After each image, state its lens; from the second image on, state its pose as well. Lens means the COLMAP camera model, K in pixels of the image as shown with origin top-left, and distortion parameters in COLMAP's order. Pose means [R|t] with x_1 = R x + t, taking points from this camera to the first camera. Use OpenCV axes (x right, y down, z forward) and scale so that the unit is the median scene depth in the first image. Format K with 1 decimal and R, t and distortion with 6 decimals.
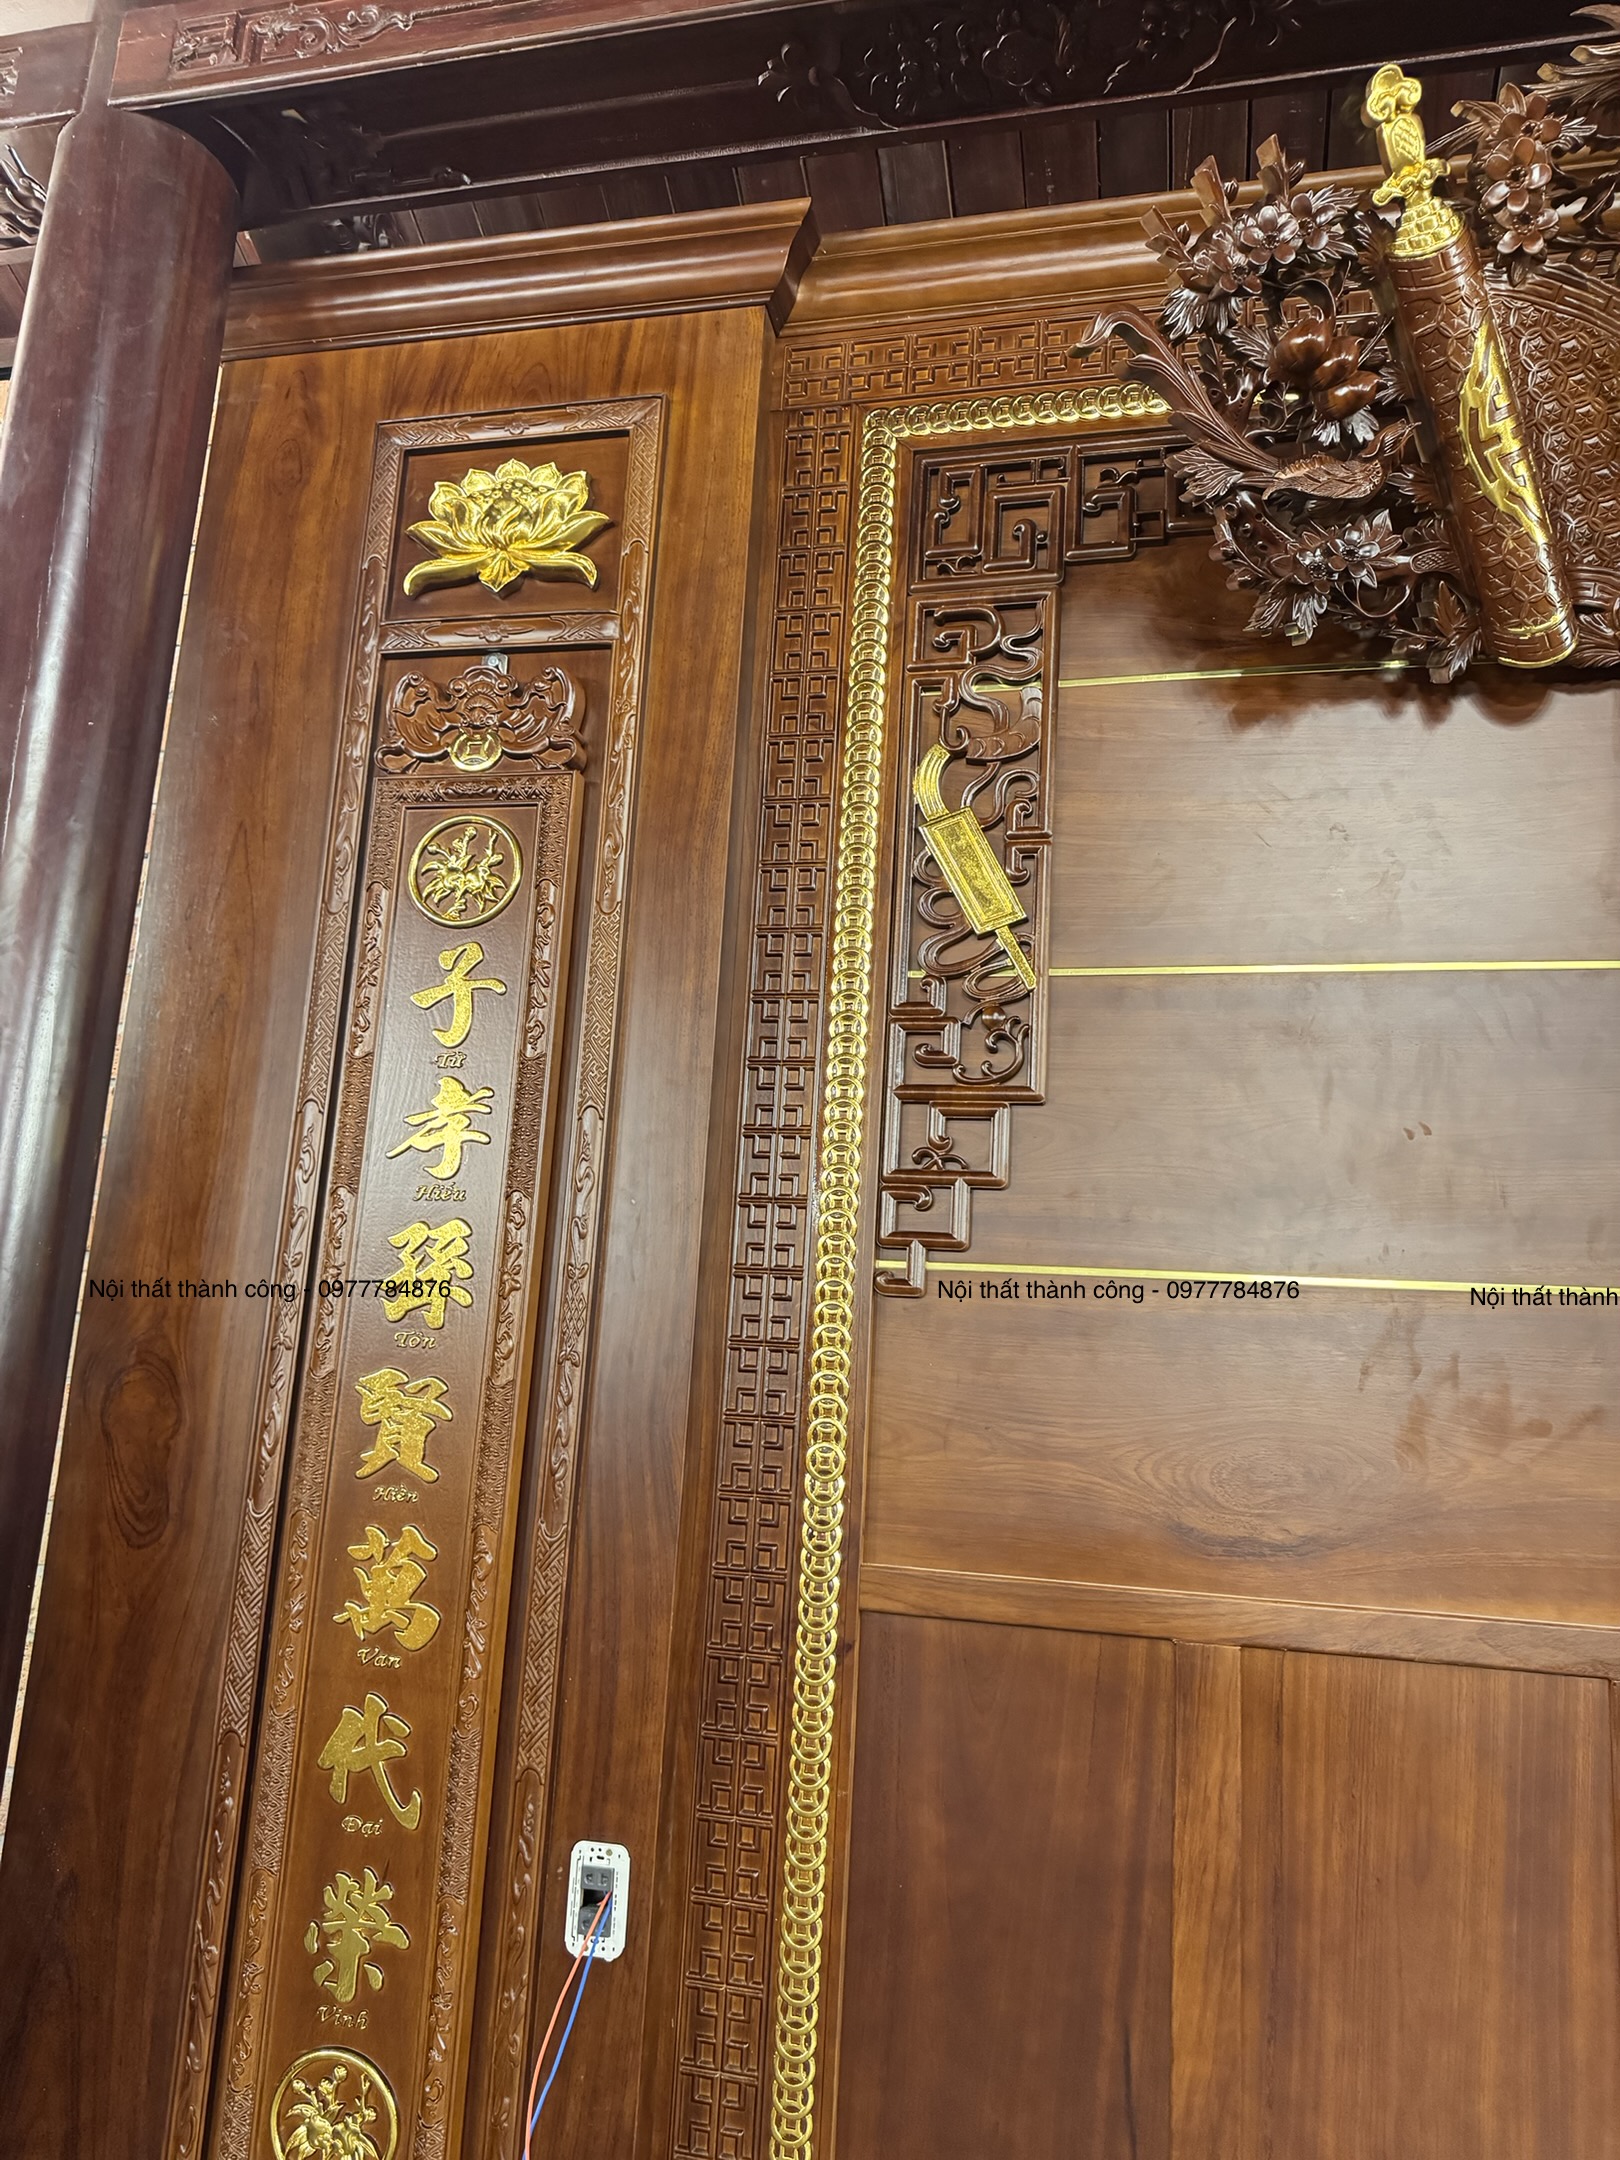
lens RADIAL K [[1490.7, 0, 854.8], [0, 1490.7, 1110.3], [0, 0, 1]] dist [0.046487, -0.058257]
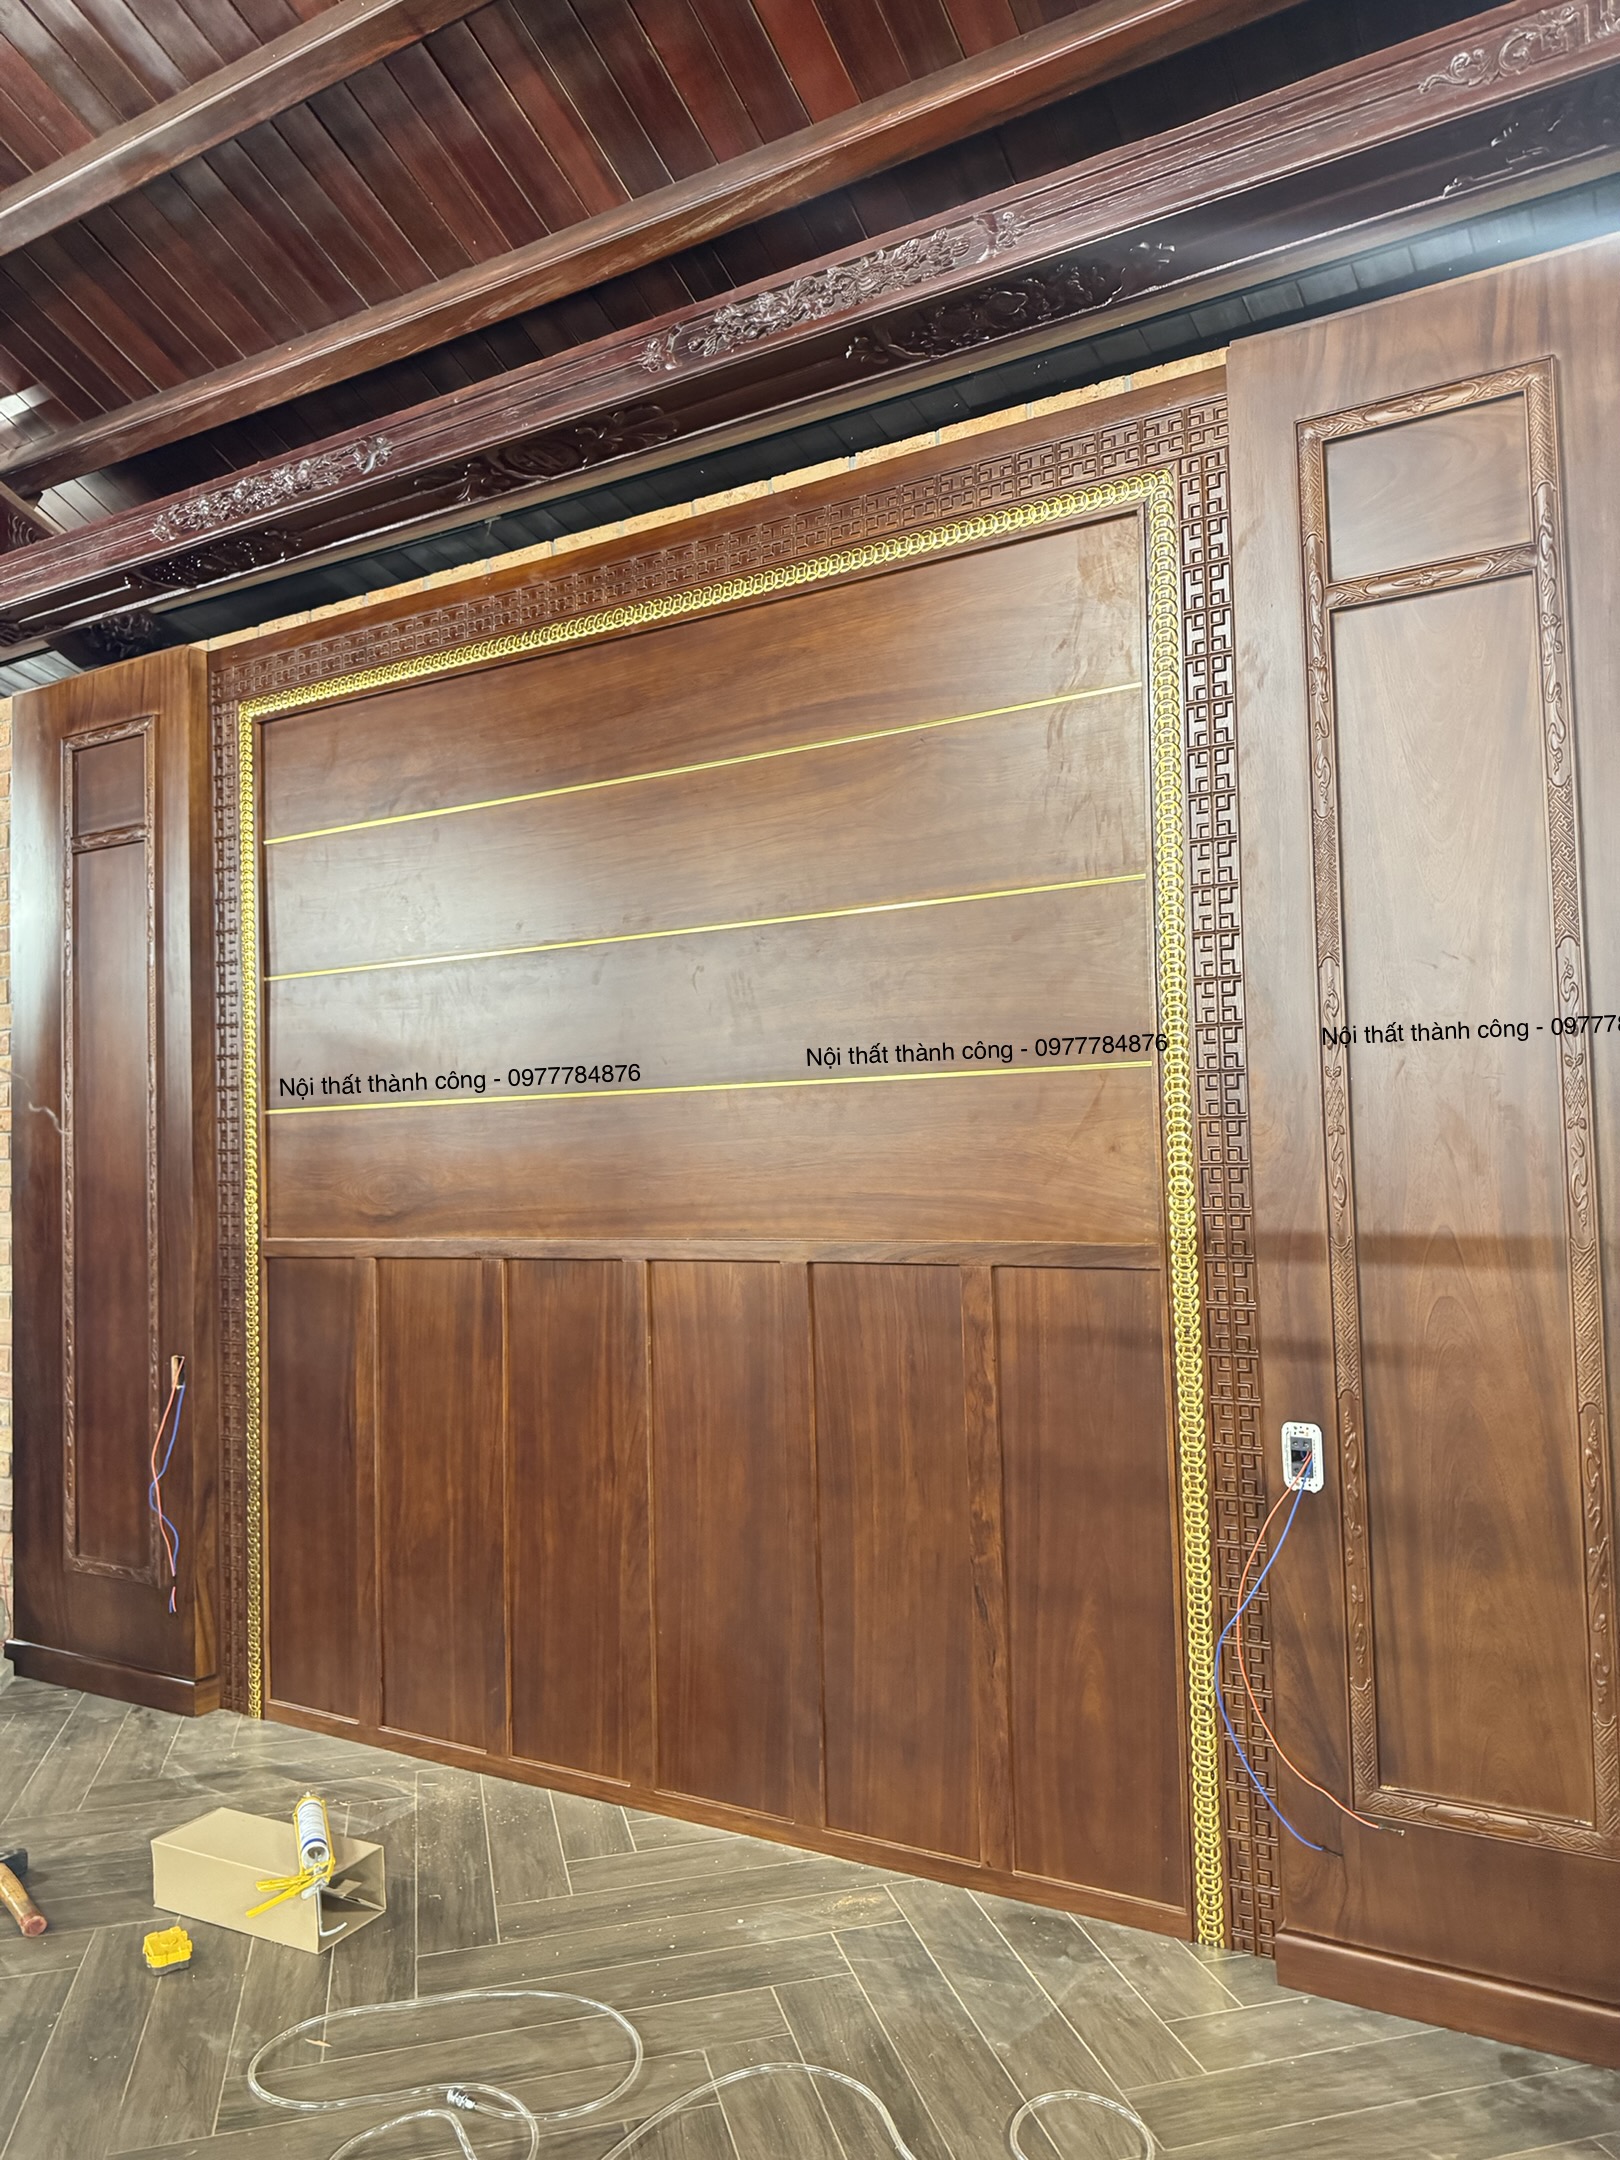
lens RADIAL K [[1490.7, 0, 798.9], [0, 1490.7, 1079.5], [0, 0, 1]] dist [0.046487, -0.058257]
pose [[0.947149, -0.094352, -0.306606, 1.478995], [0.136191, 0.983628, 0.118021, -0.103955], [0.290450, -0.153540, 0.944491, -0.914738]]
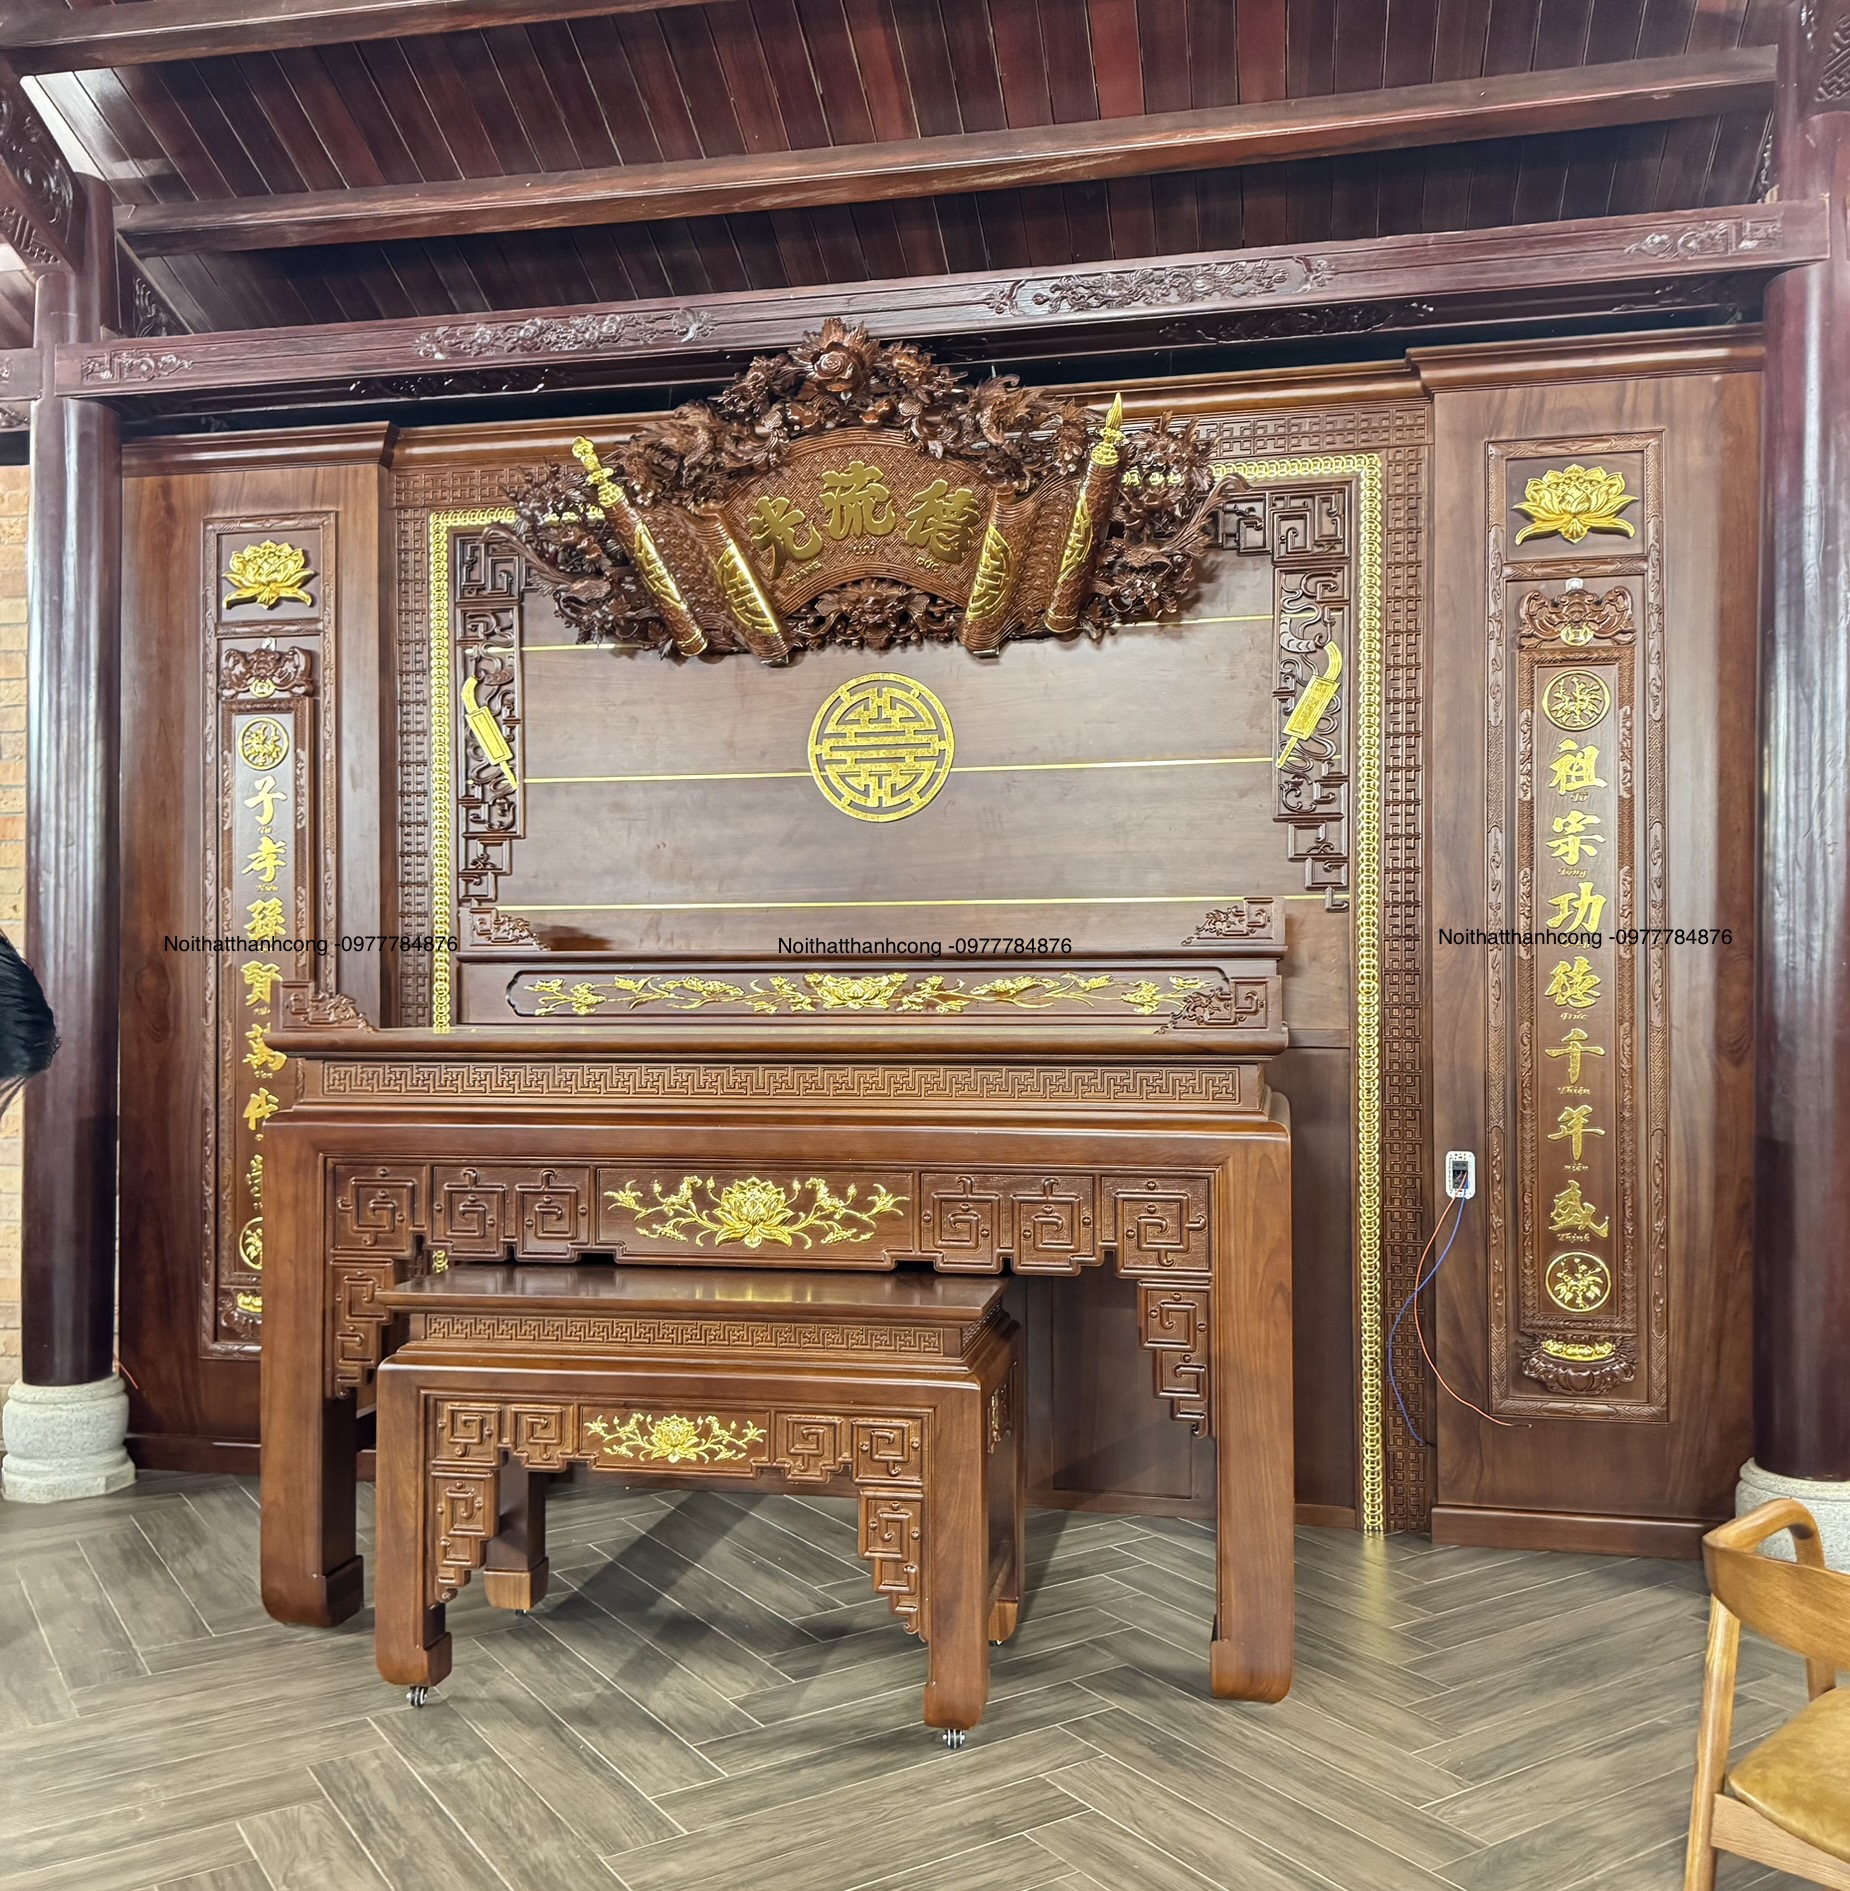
lens RADIAL K [[1717.7, 0, 914.3], [0, 1717.7, 987.6], [0, 0, 1]] dist [0.054306, 0.000000]
pose [[0.998578, -0.052376, 0.009899, 0.707051], [0.049927, 0.984103, 0.170437, -0.205410], [-0.018669, -0.169701, 0.985319, -1.742420]]
